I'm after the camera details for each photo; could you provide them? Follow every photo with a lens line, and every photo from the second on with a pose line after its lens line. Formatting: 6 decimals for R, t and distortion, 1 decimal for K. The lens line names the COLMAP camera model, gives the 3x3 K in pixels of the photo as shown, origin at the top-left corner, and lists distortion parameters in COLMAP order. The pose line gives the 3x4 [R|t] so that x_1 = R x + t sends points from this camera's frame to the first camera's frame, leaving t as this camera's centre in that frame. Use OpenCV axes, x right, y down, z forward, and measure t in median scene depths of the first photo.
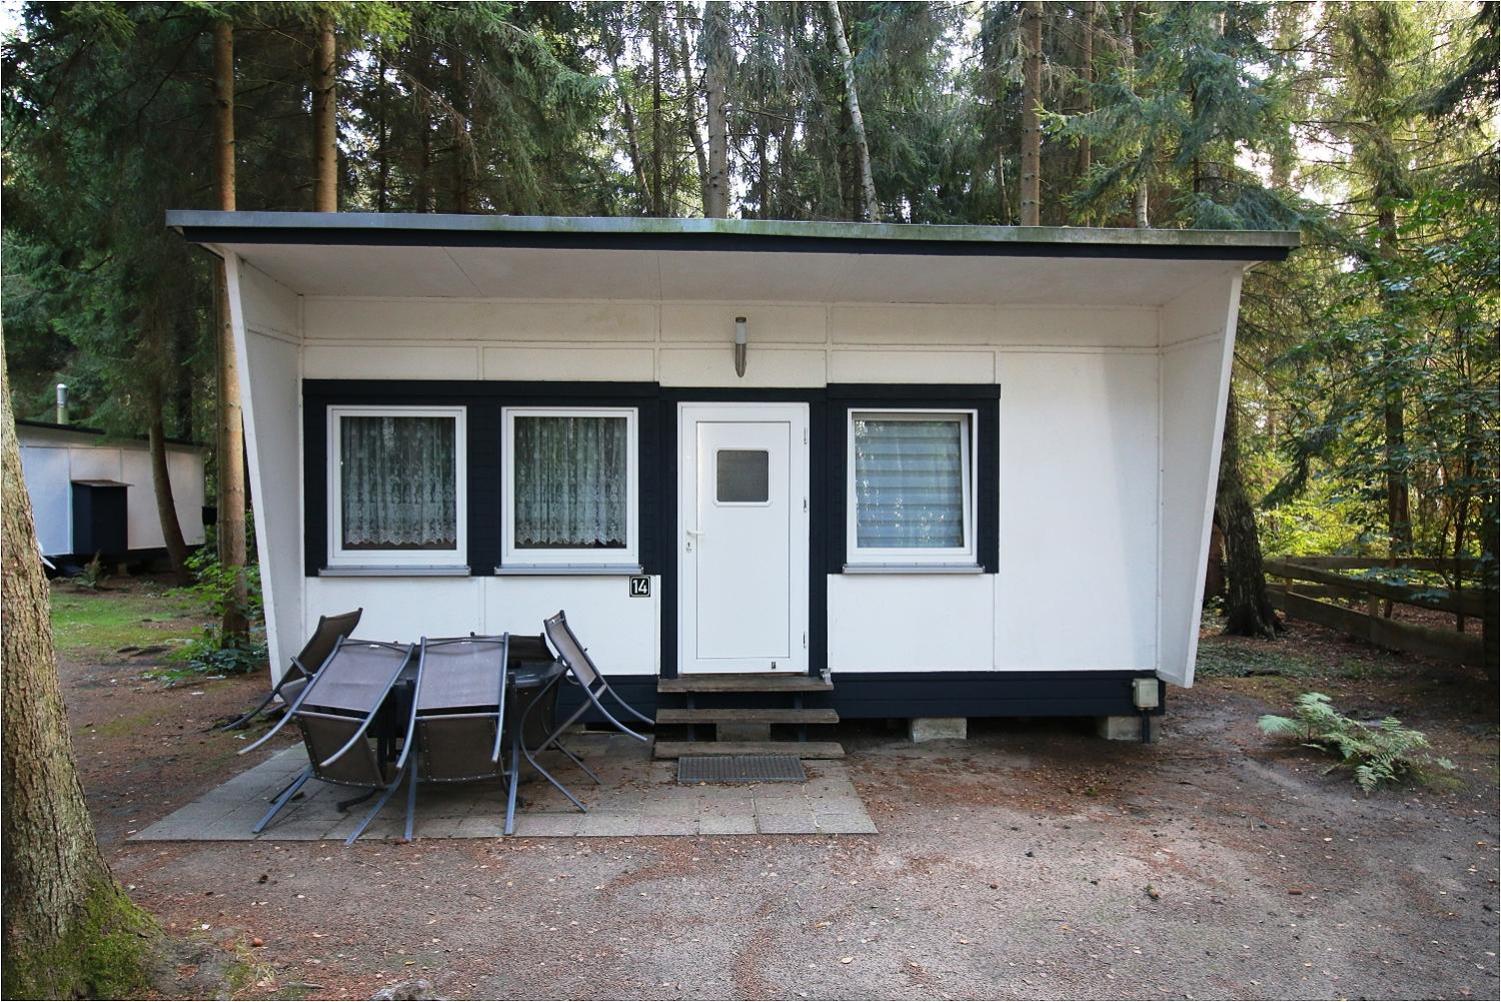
lens RADIAL K [[889.8, 0, 769.2], [0, 889.8, 504.0], [0, 0, 1]] dist [0.001917, -0.000254]
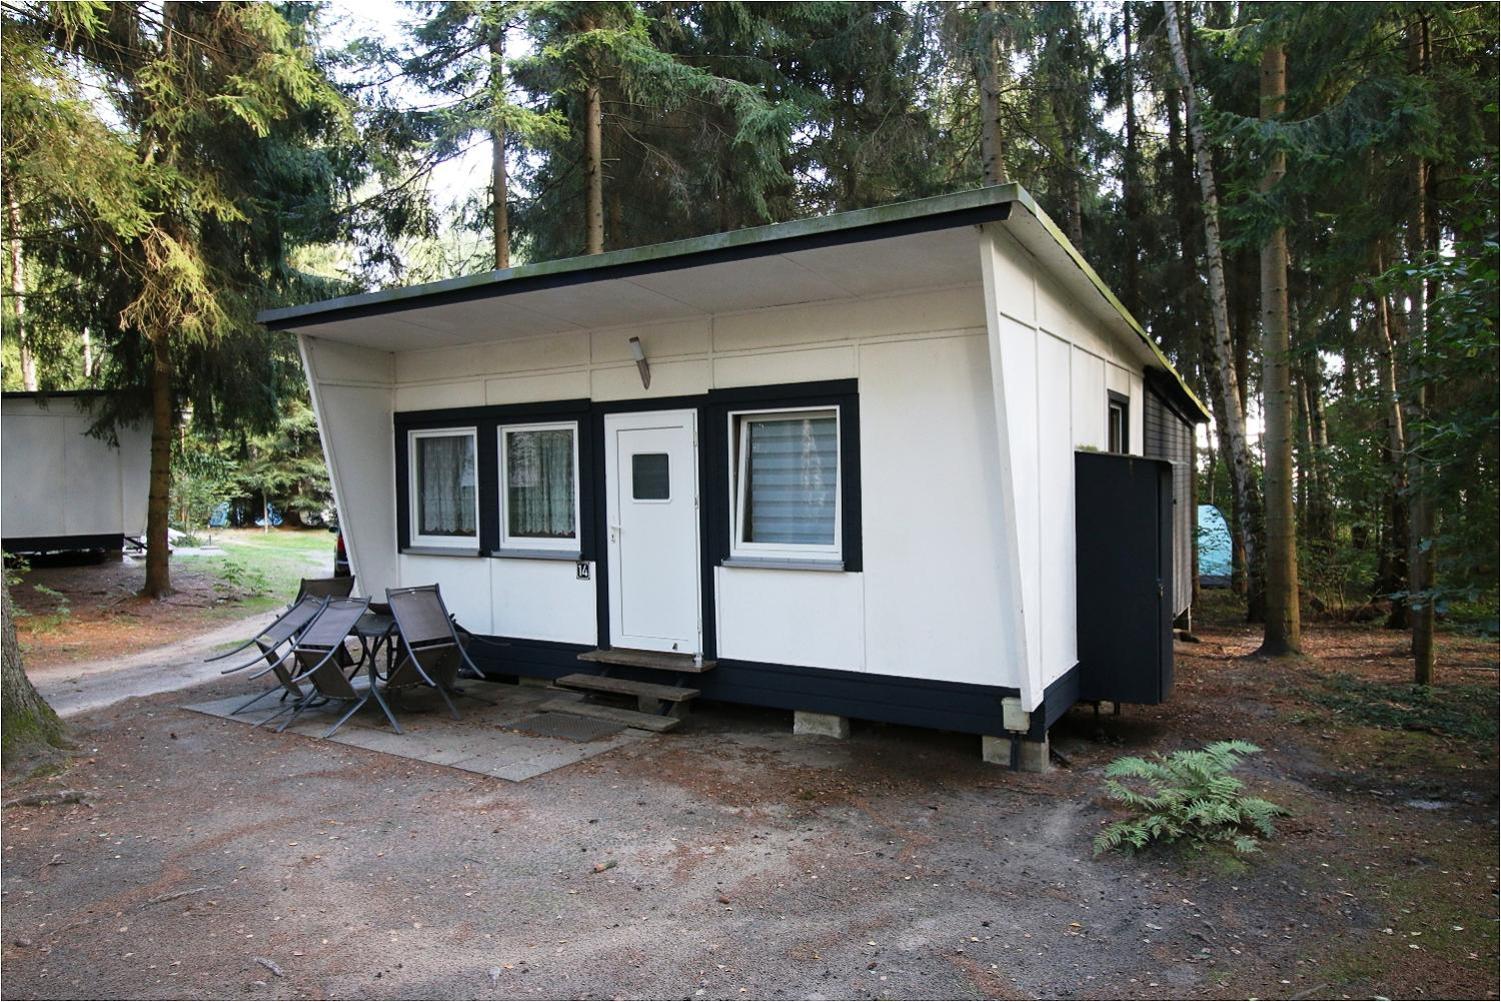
lens RADIAL K [[889.8, 0, 769.2], [0, 889.8, 504.0], [0, 0, 1]] dist [0.001917, -0.000254]
pose [[0.847331, 0.000672, -0.531064, 0.701560], [0.002689, 0.999981, 0.005556, -0.002473], [0.531058, -0.006136, 0.847313, 0.123175]]
